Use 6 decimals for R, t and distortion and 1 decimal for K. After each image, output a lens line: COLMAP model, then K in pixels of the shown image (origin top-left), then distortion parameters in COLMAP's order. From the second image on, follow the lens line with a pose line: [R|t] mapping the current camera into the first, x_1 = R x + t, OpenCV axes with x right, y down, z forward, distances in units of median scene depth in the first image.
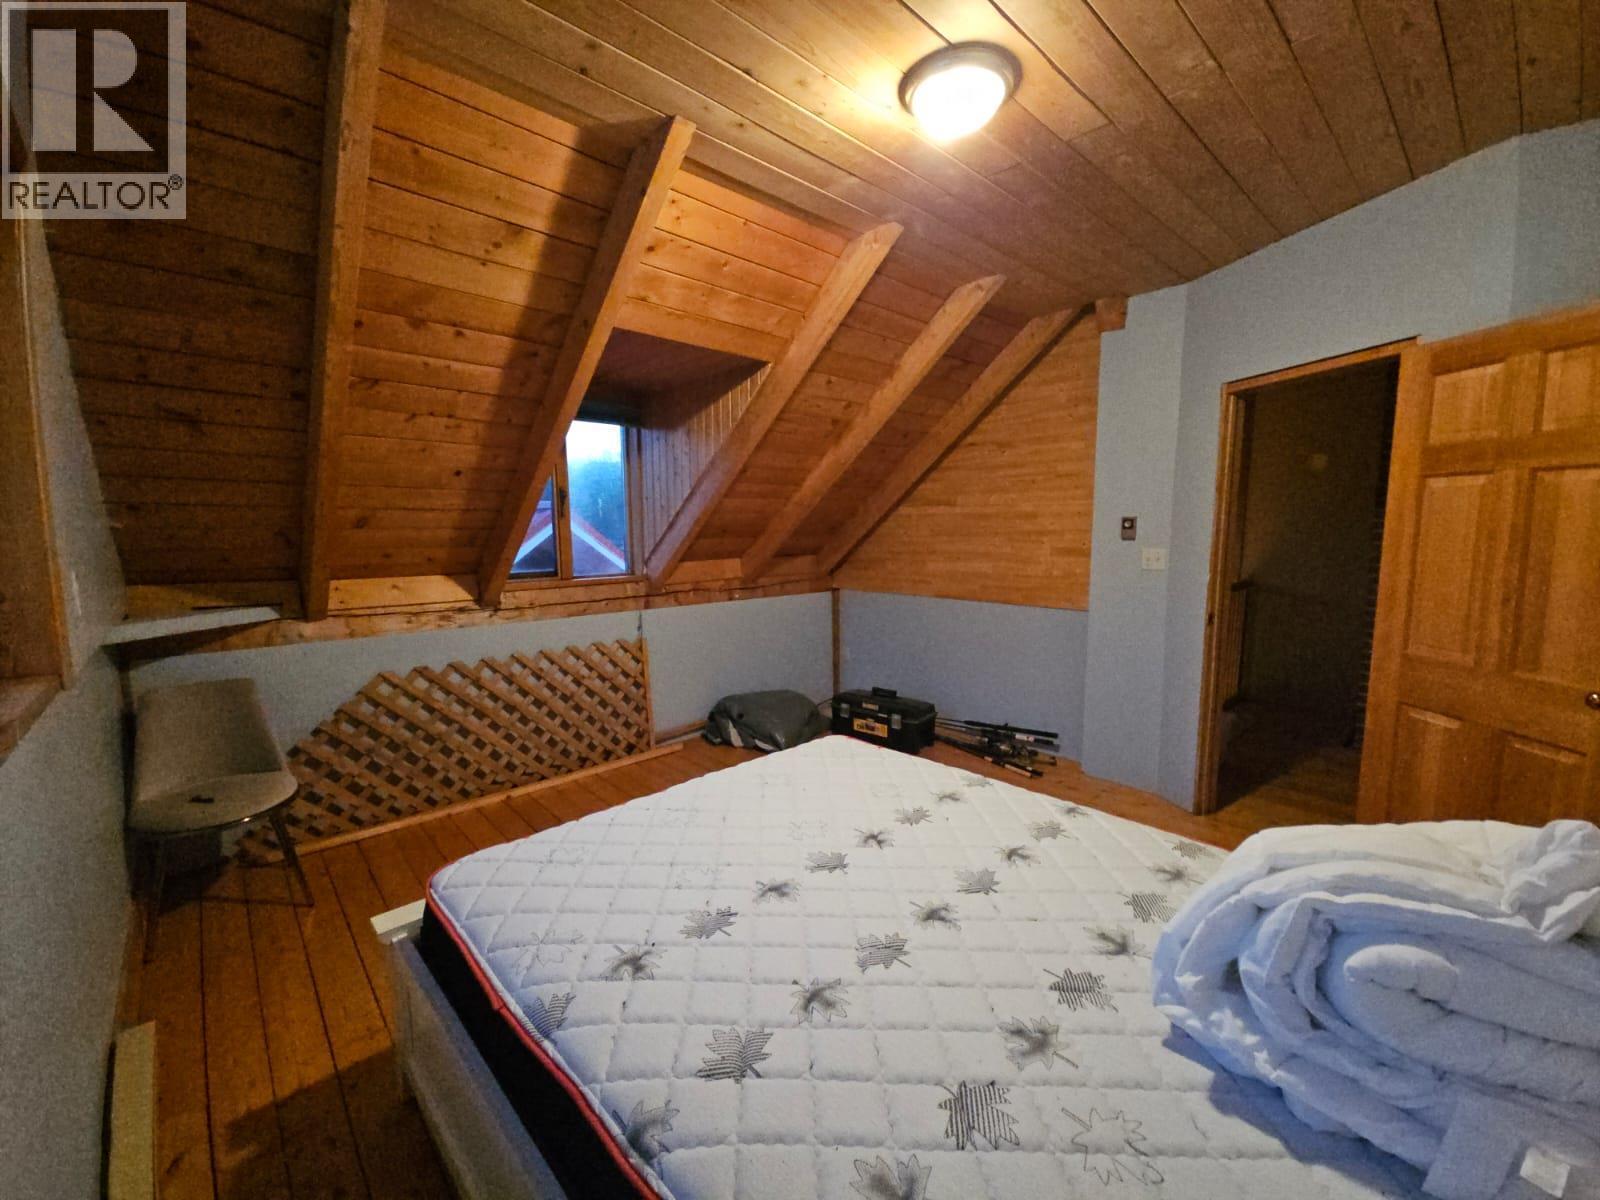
lens RADIAL K [[646.7, 0, 799.5], [0, 646.7, 596.2], [0, 0, 1]] dist [-0.001464, -0.000597]
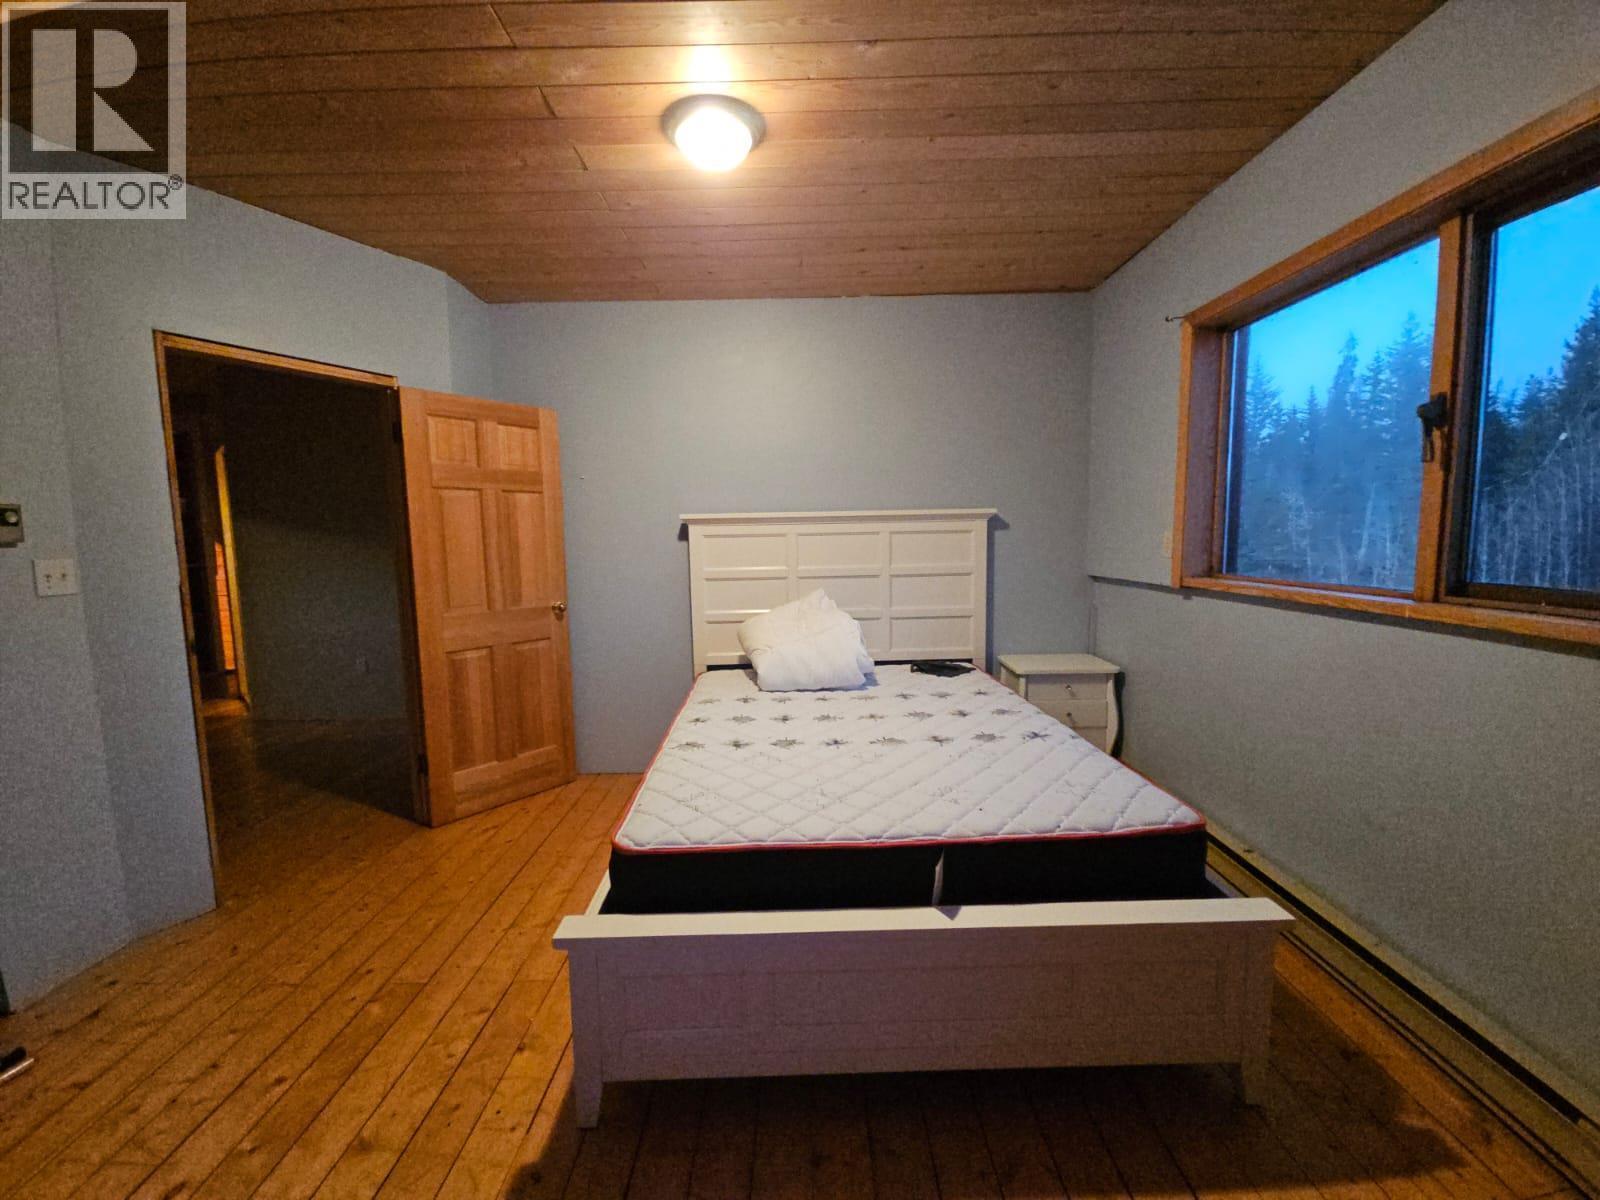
lens RADIAL K [[646.7, 0, 799.5], [0, 646.7, 596.2], [0, 0, 1]] dist [-0.001464, -0.000597]
pose [[-0.734619, -0.050298, 0.676612, -0.411373], [0.092604, 0.980483, 0.173431, -0.092742], [-0.672130, 0.190063, -0.715624, 1.121170]]
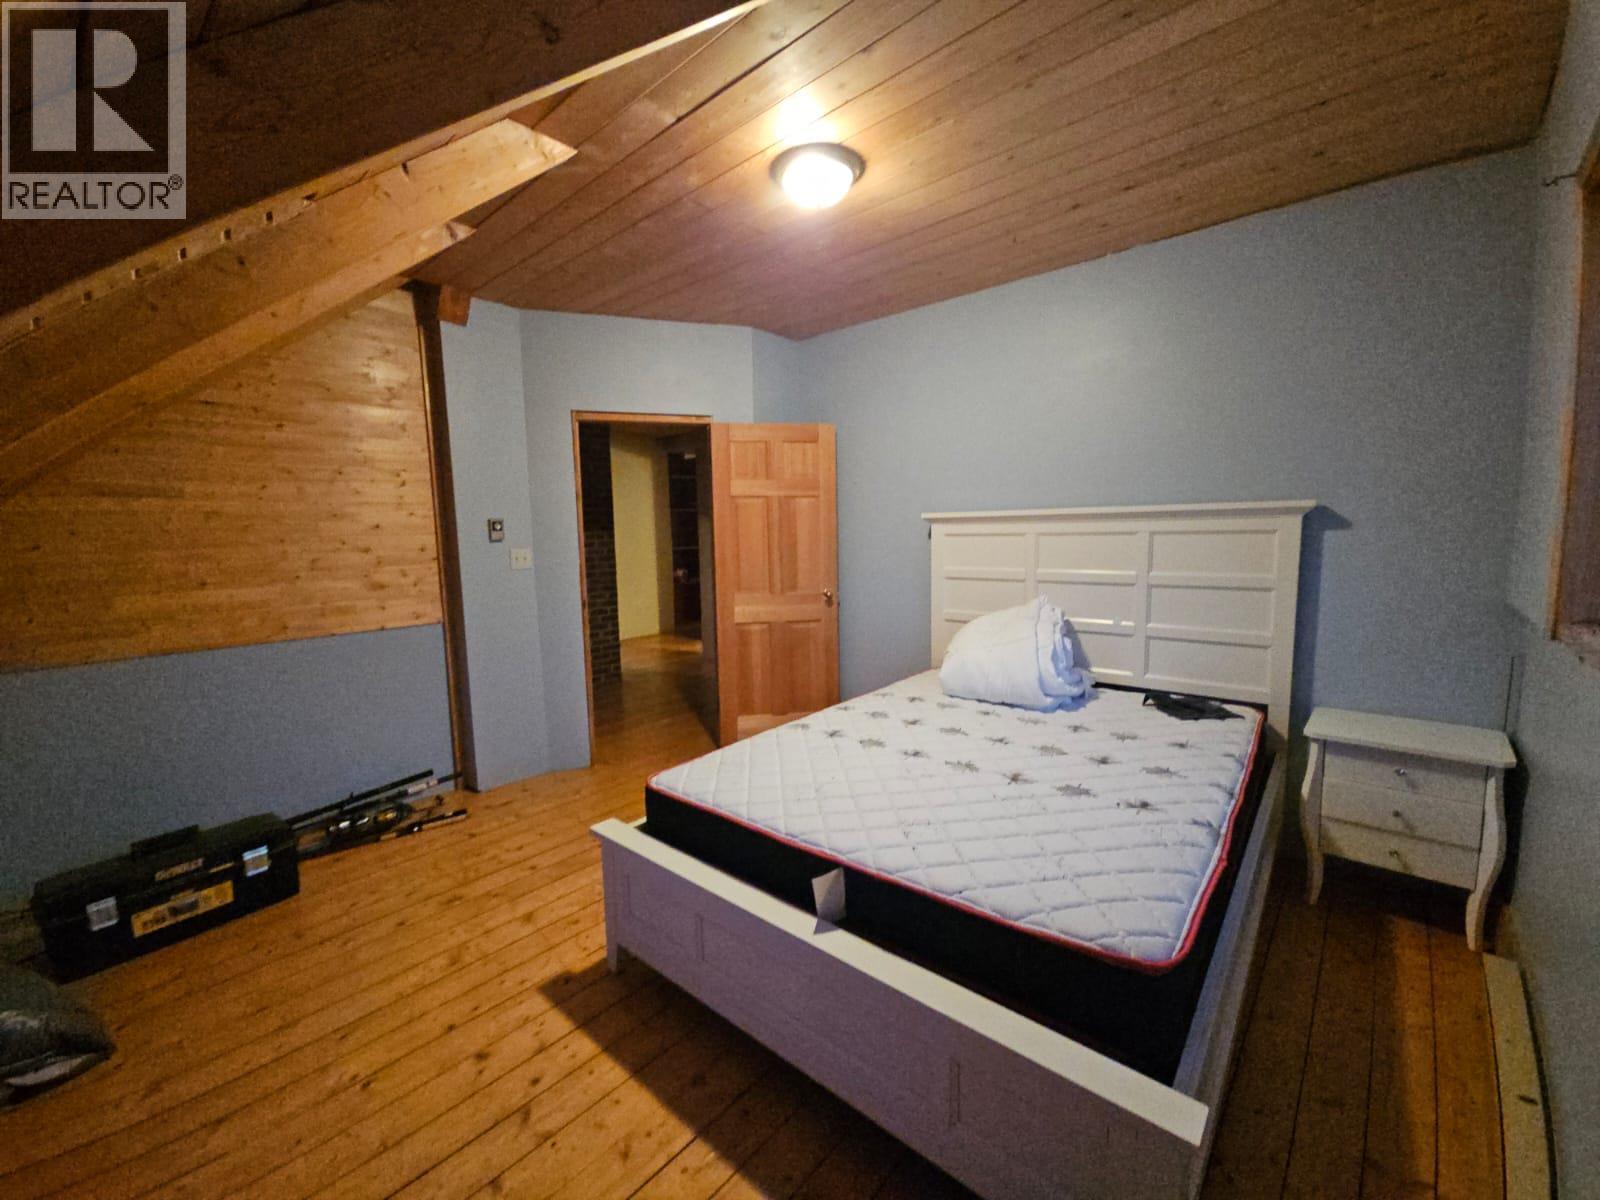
lens RADIAL K [[646.7, 0, 799.5], [0, 646.7, 596.2], [0, 0, 1]] dist [-0.001464, -0.000597]
pose [[-0.094979, -0.100298, 0.990414, -0.647232], [0.126913, 0.985573, 0.111979, -0.067378], [-0.987356, 0.136332, -0.080880, 0.743398]]
